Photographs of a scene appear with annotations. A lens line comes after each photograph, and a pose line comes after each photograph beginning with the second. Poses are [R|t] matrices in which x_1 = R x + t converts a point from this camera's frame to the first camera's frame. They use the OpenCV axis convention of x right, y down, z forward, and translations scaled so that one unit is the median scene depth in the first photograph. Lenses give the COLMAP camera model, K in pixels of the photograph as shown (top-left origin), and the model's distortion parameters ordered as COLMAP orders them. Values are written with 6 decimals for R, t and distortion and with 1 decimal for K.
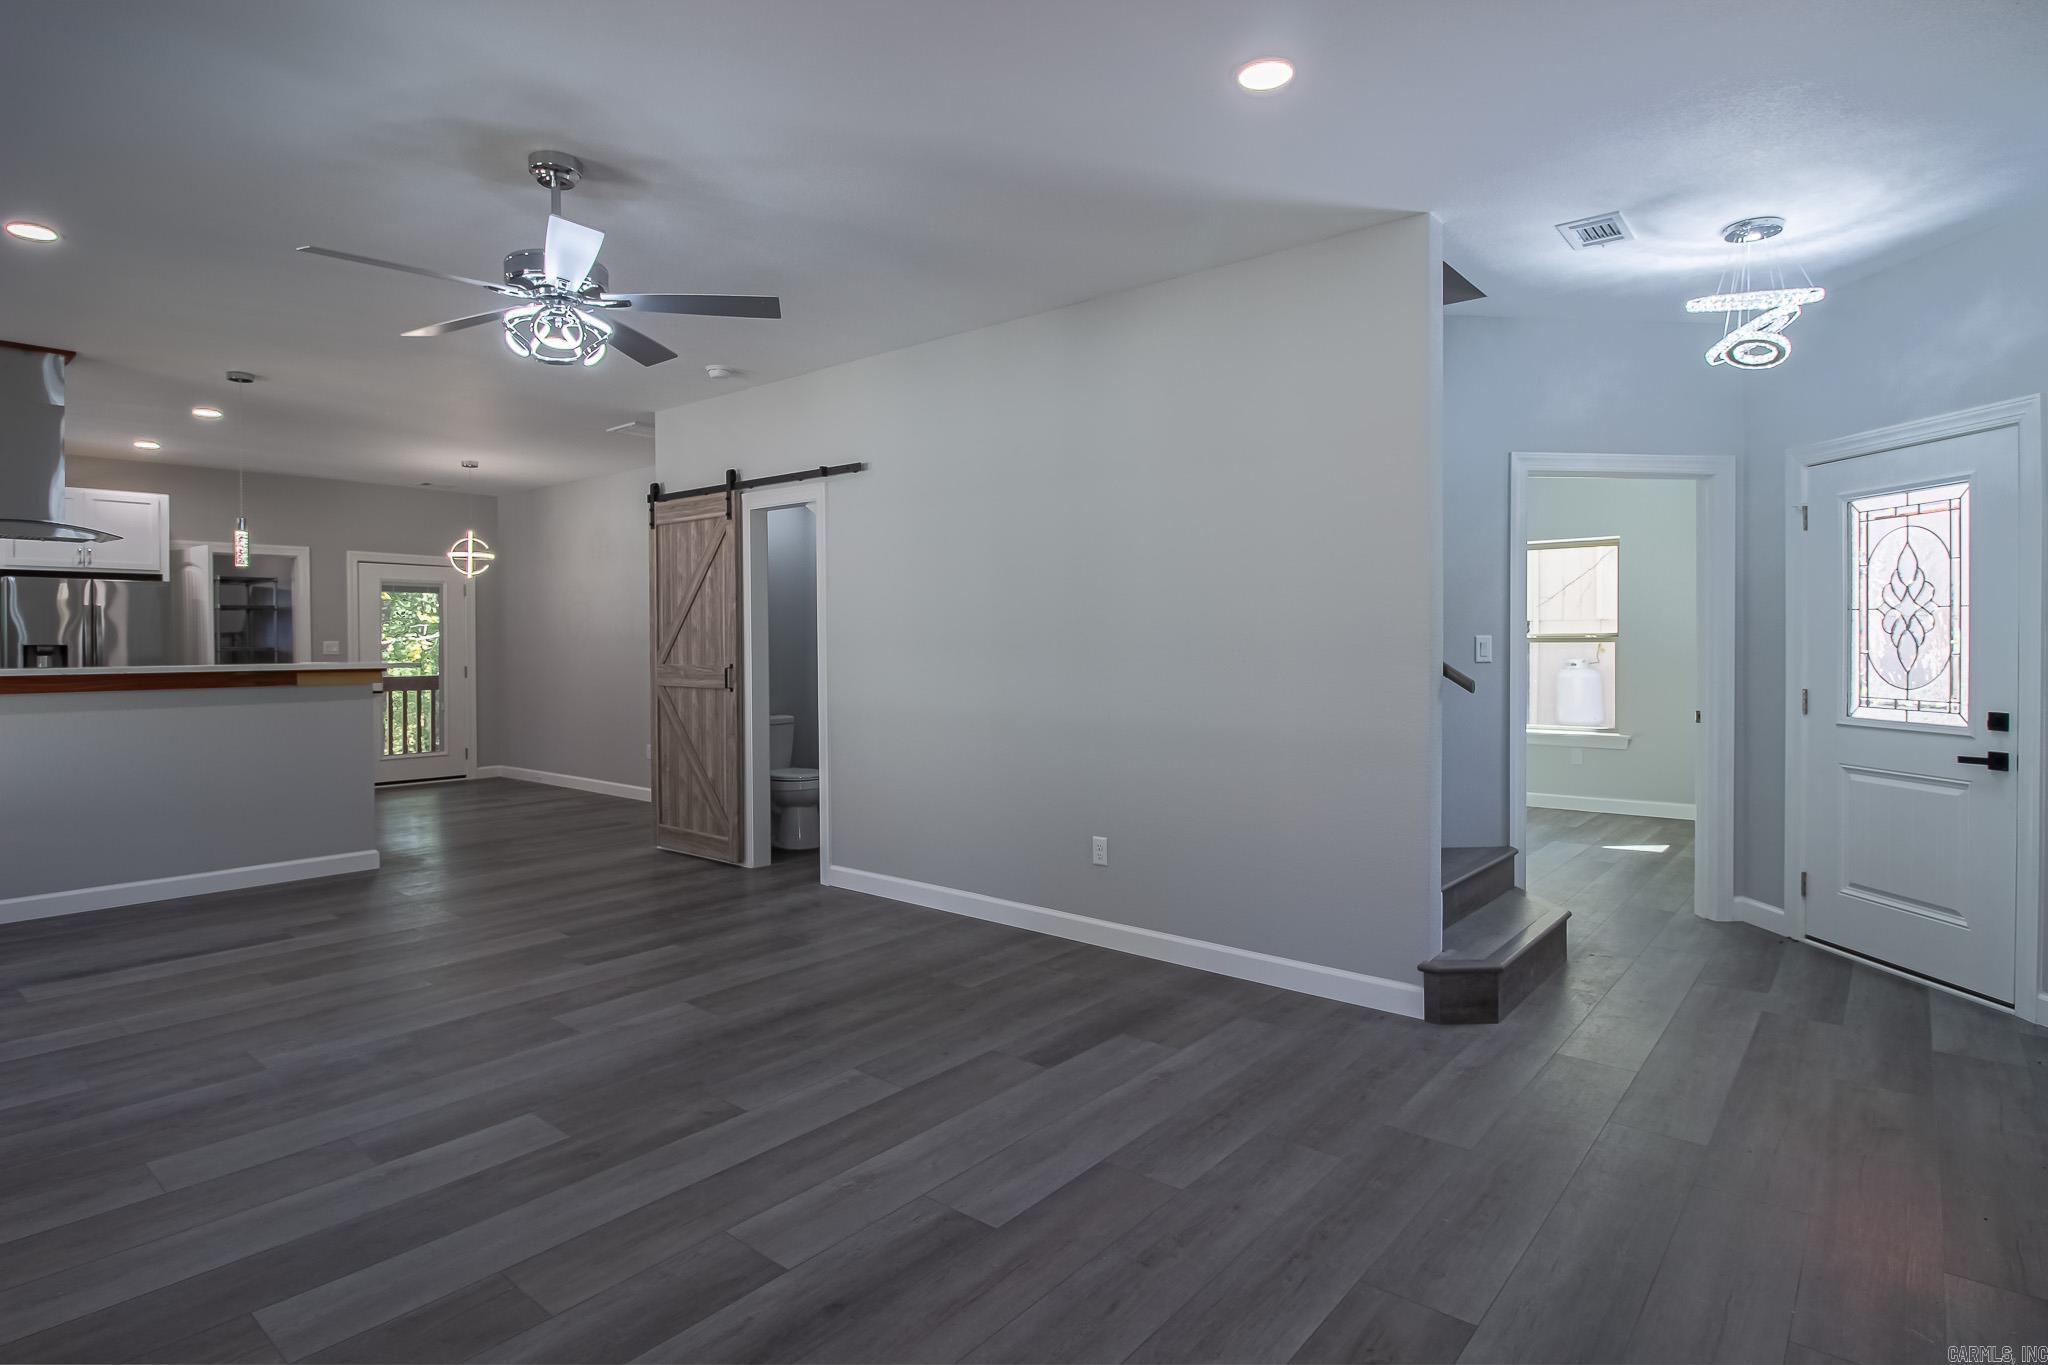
lens RADIAL K [[1067.3, 0, 1032.5], [0, 1067.3, 659.7], [0, 0, 1]] dist [0.003483, -0.014472]
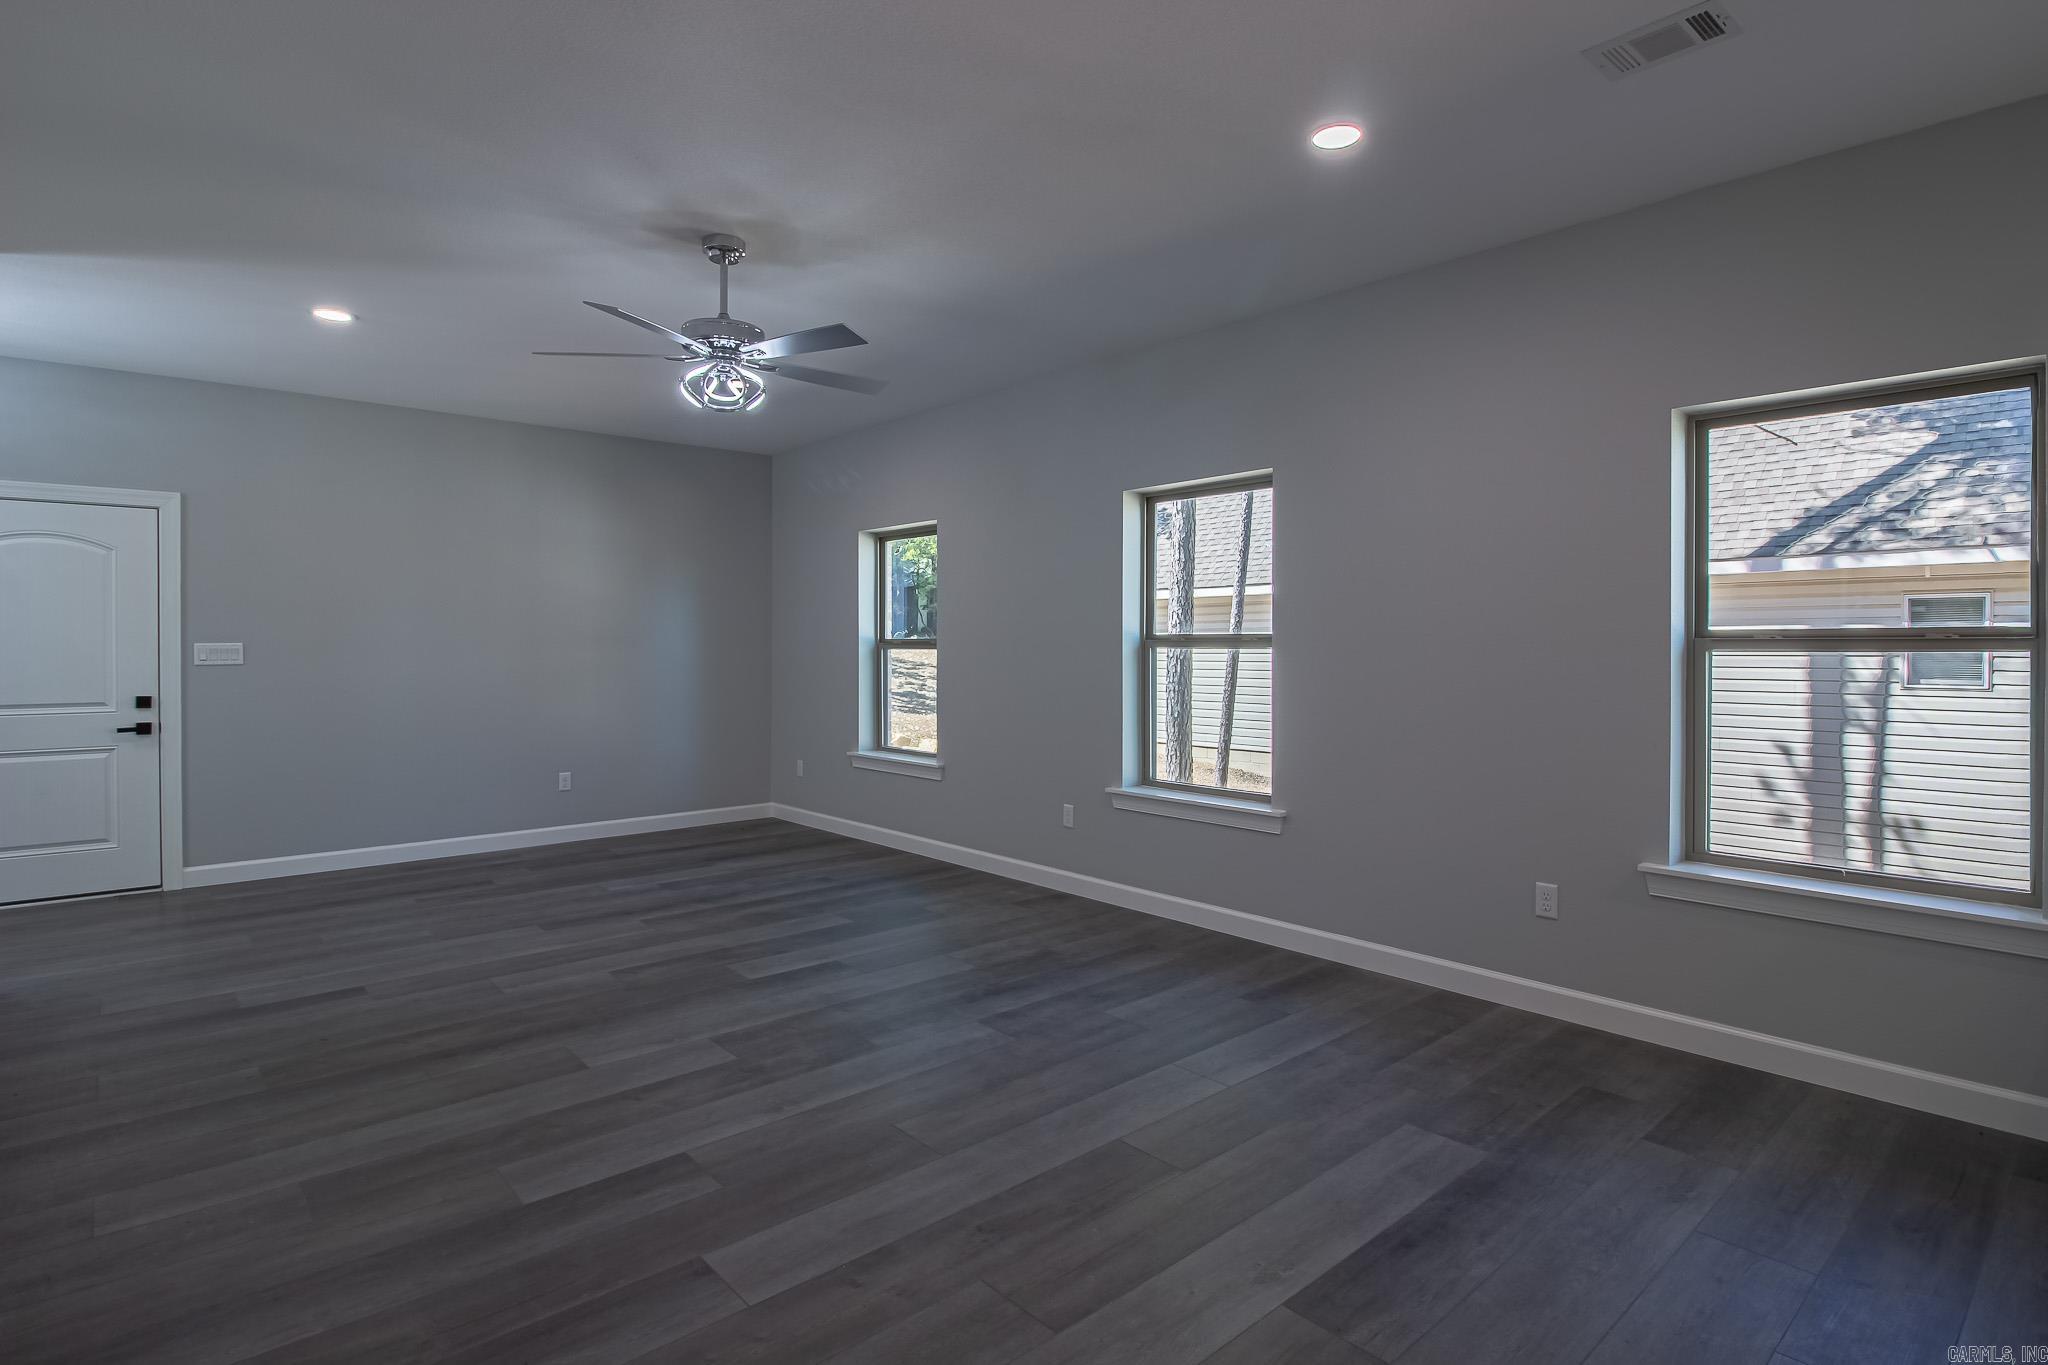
lens RADIAL K [[1024.1, 0, 1014.2], [0, 1024.1, 650.8], [0, 0, 1]] dist [0.002993, -0.011880]
pose [[-0.987525, 0.002266, 0.157446, -0.854279], [0.005870, 0.999731, 0.022429, -0.029898], [-0.157353, 0.023073, -0.987273, 1.887930]]
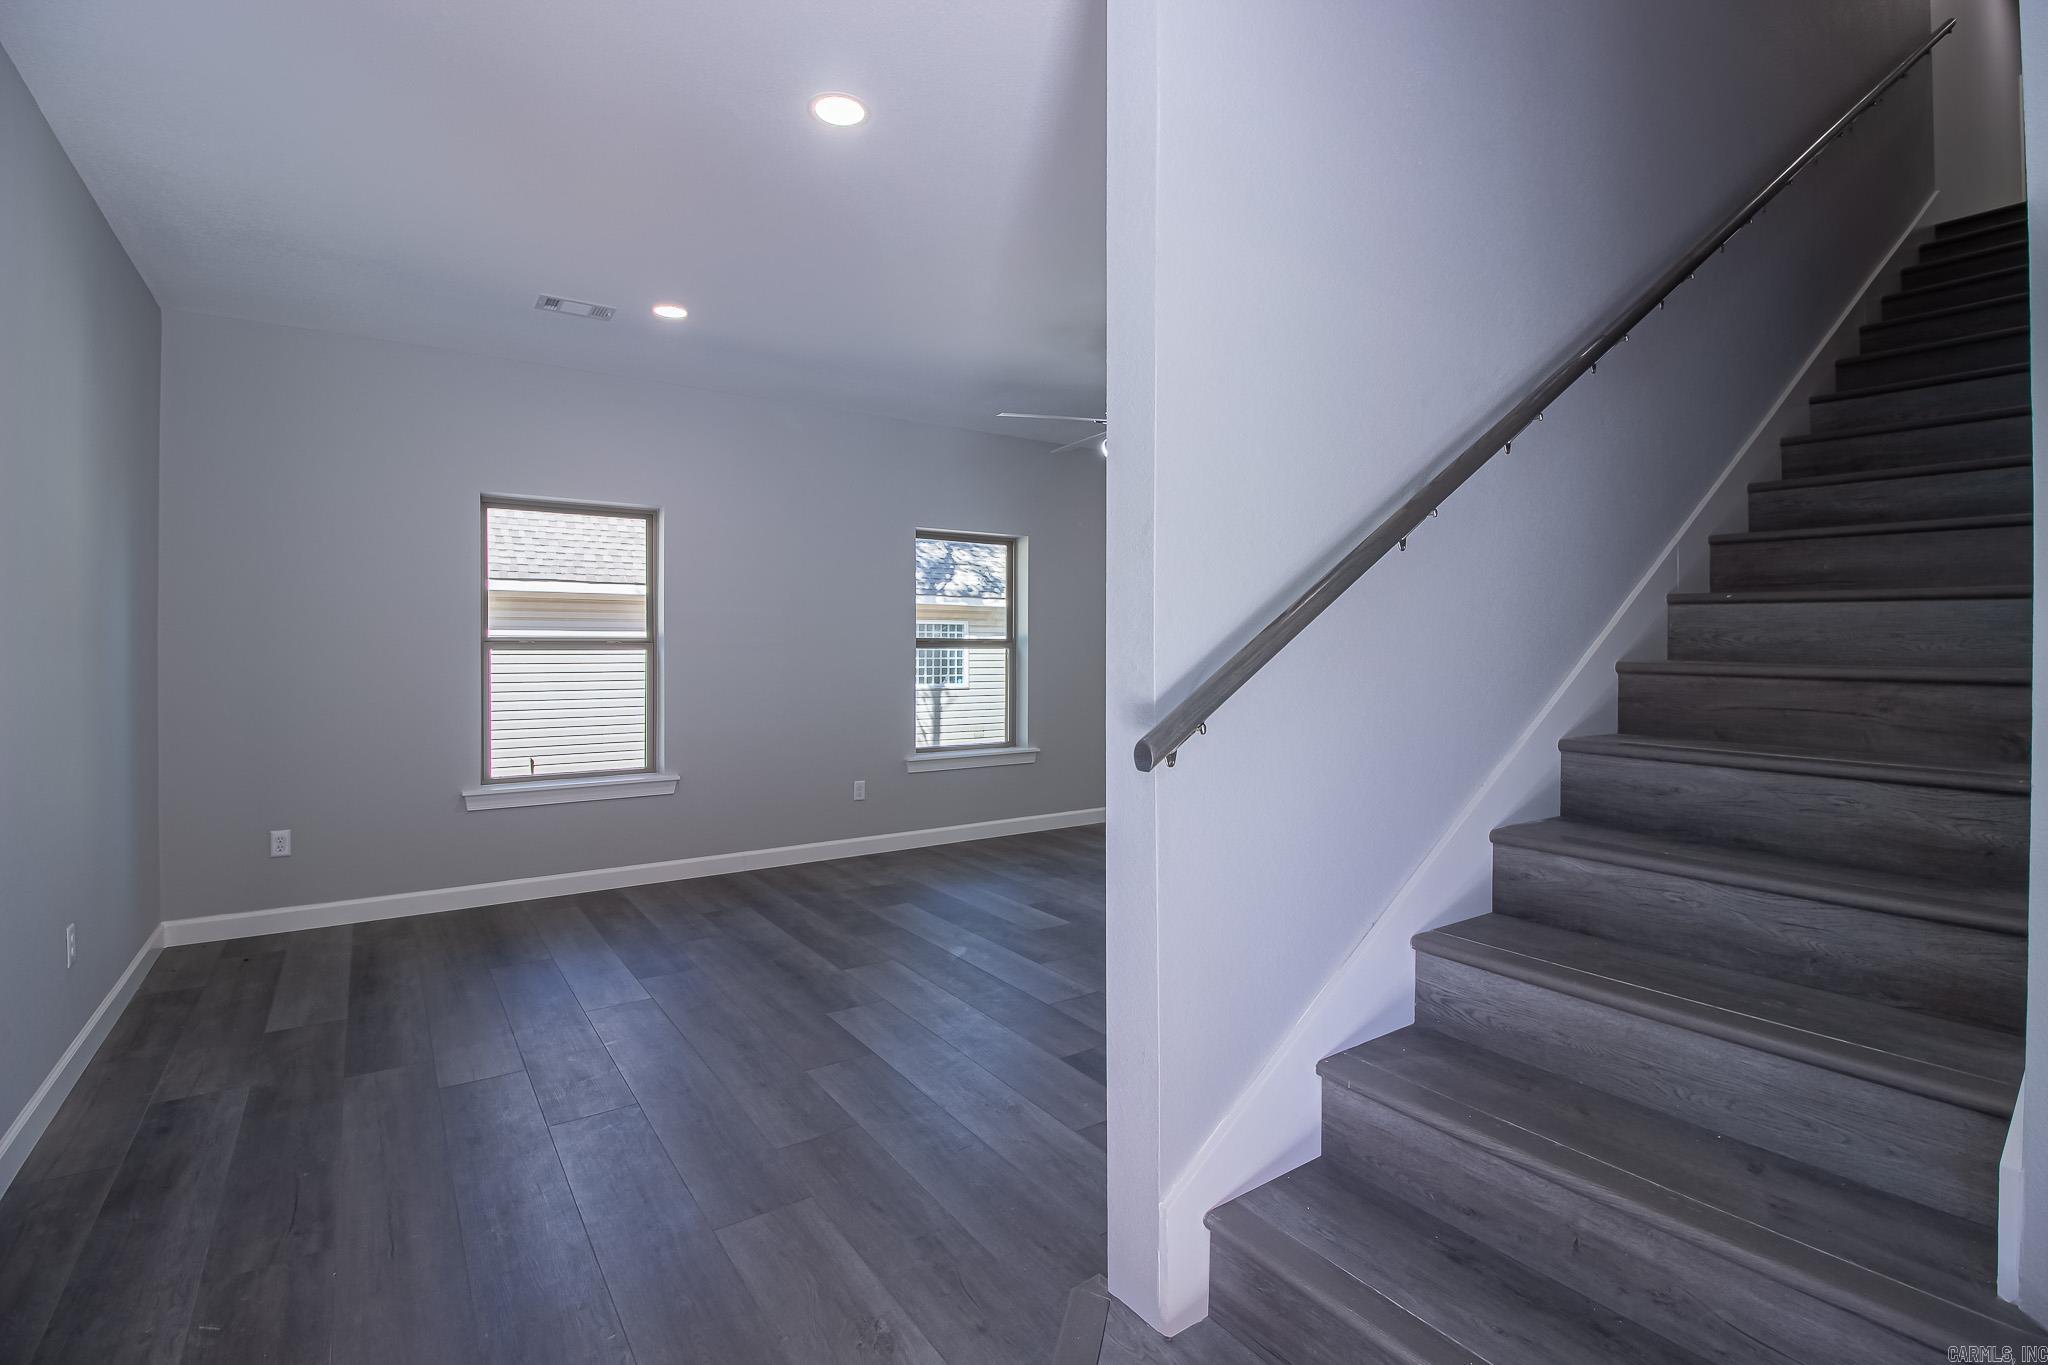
lens RADIAL K [[950.8, 0, 1022.0], [0, 950.8, 653.7], [0, 0, 1]] dist [0.000431, -0.015230]
pose [[-0.280268, 0.010753, -0.959862, 0.829520], [-0.014949, 0.999767, 0.015564, -0.020508], [0.959806, 0.018711, -0.280042, 1.115216]]
